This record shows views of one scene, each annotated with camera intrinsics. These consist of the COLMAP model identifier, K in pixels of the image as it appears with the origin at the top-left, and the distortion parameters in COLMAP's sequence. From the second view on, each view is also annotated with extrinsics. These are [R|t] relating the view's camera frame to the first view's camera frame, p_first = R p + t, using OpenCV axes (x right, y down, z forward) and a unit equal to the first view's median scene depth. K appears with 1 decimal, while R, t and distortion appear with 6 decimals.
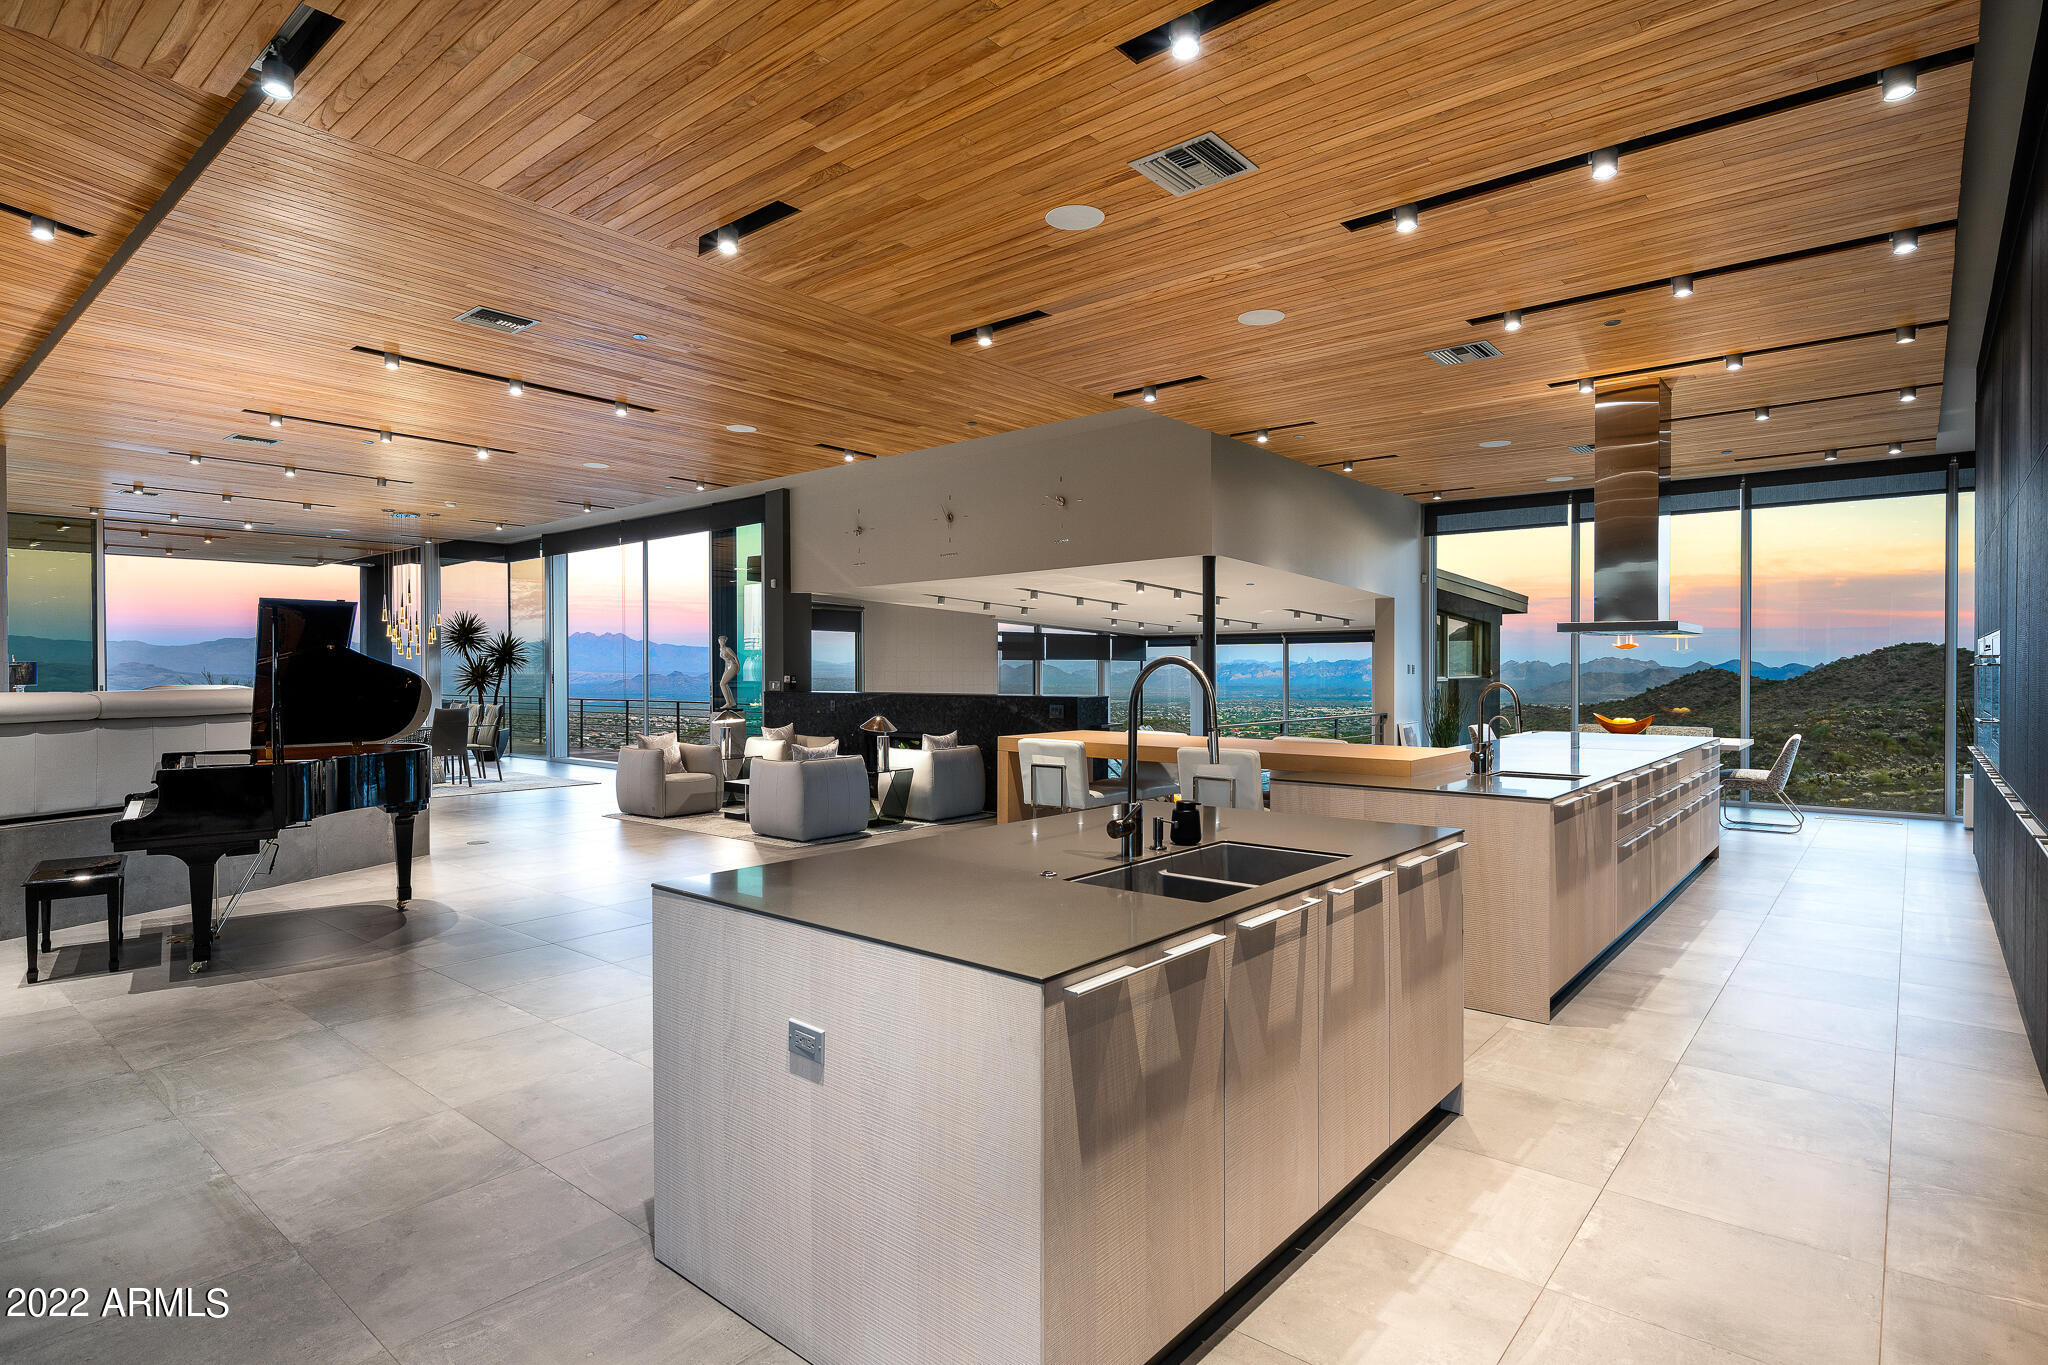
lens RADIAL K [[1046.8, 0, 1018.2], [0, 1046.8, 680.9], [0, 0, 1]] dist [0.004498, 0.000307]
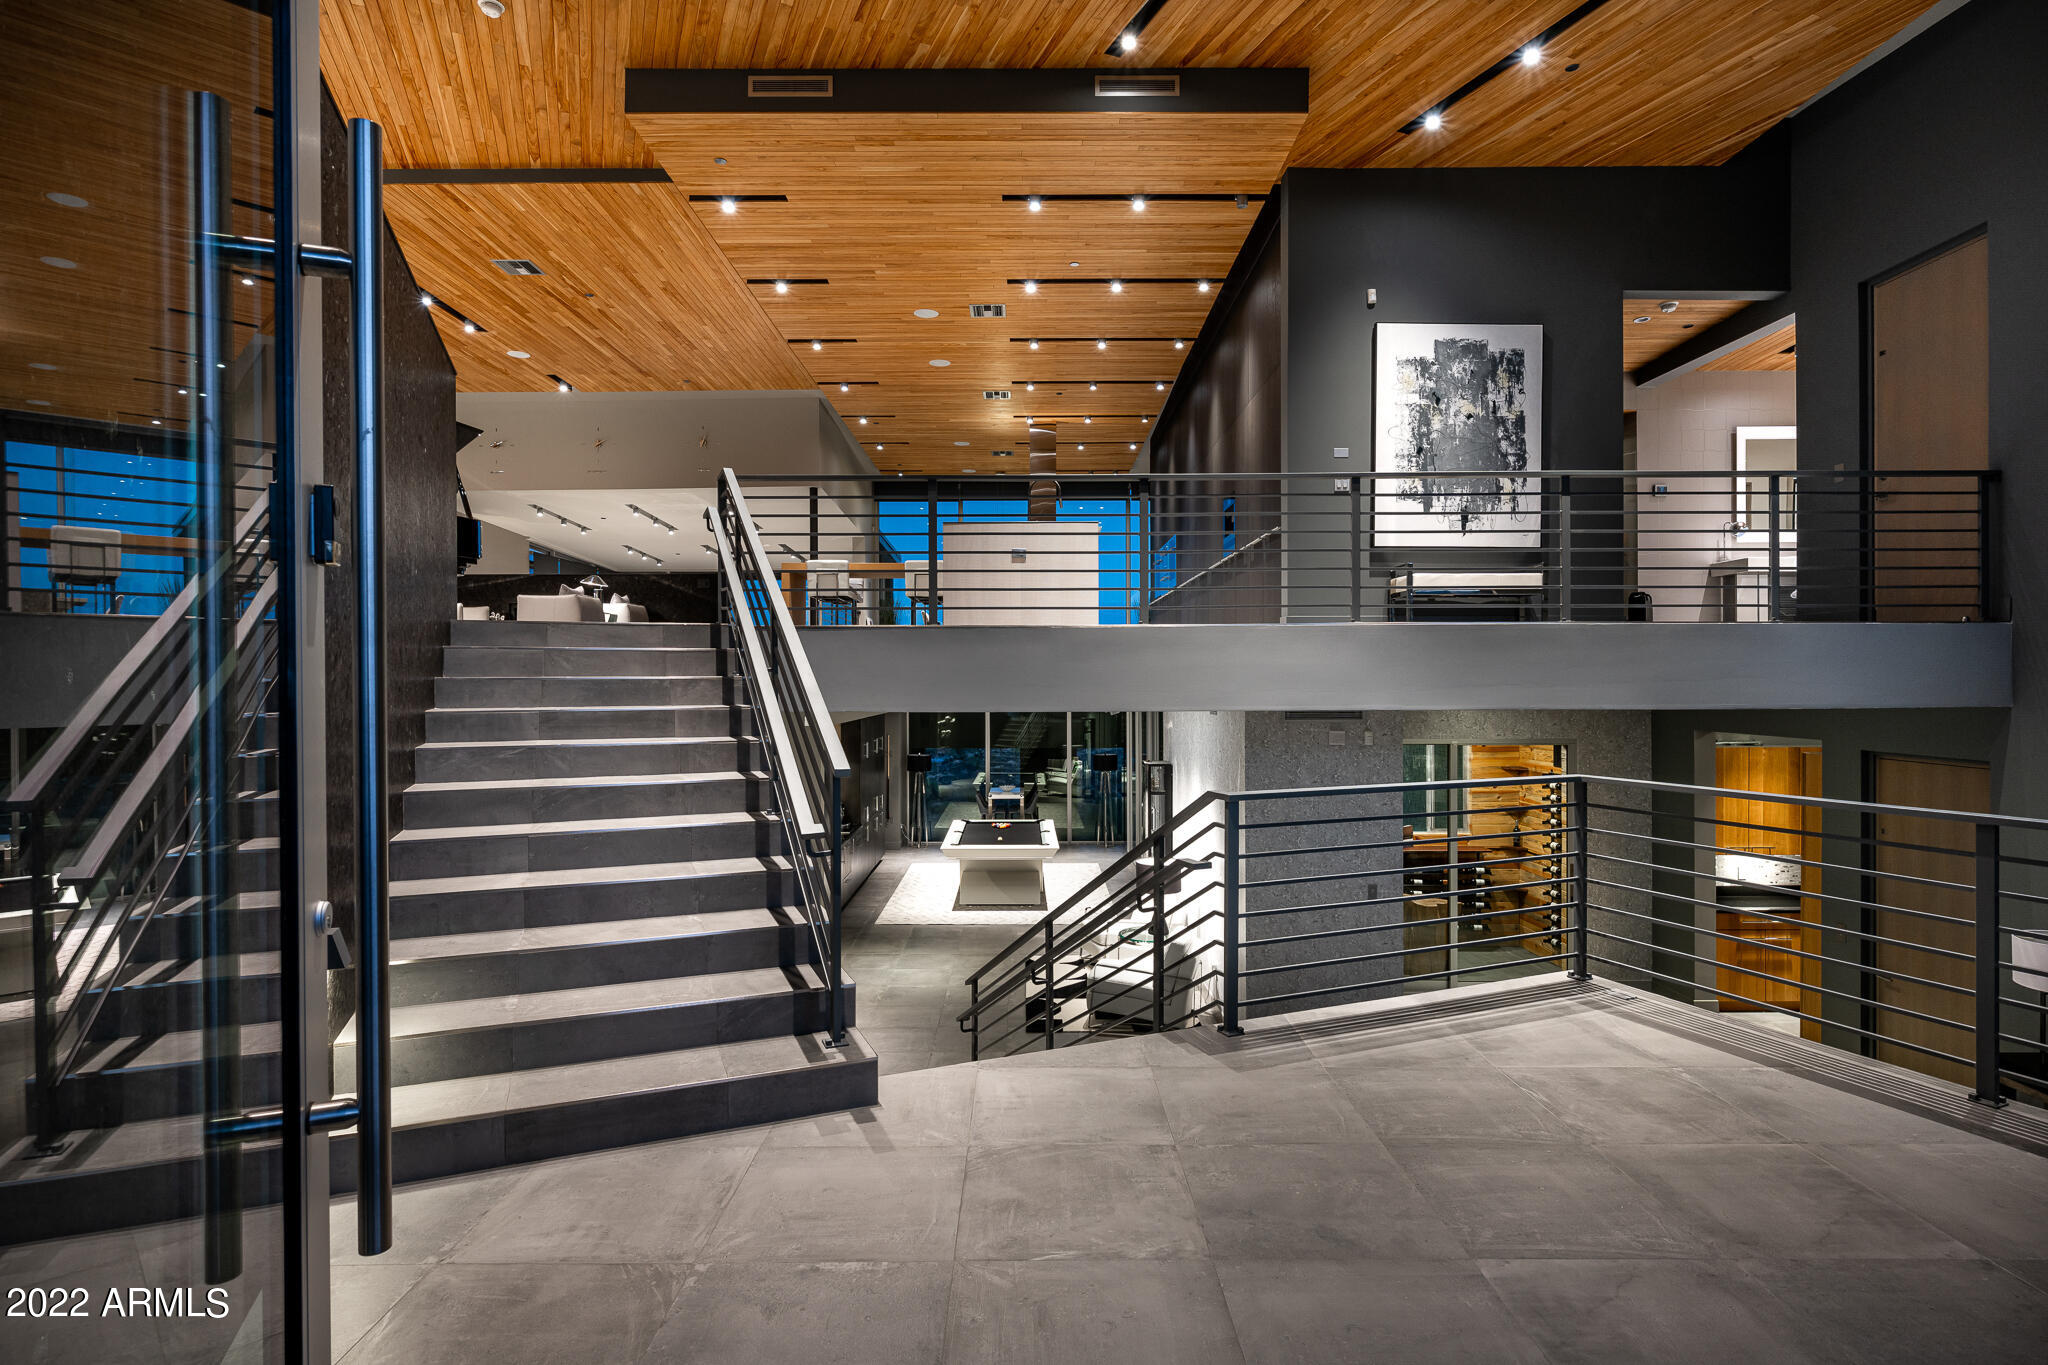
lens RADIAL K [[1046.8, 0, 1028.8], [0, 1046.8, 683.7], [0, 0, 1]] dist [0.004498, 0.000307]
pose [[0.760684, -0.007883, 0.649075, -1.074531], [0.012413, 0.999920, -0.002403, 0.329237], [-0.649004, 0.009885, 0.760721, -0.768511]]
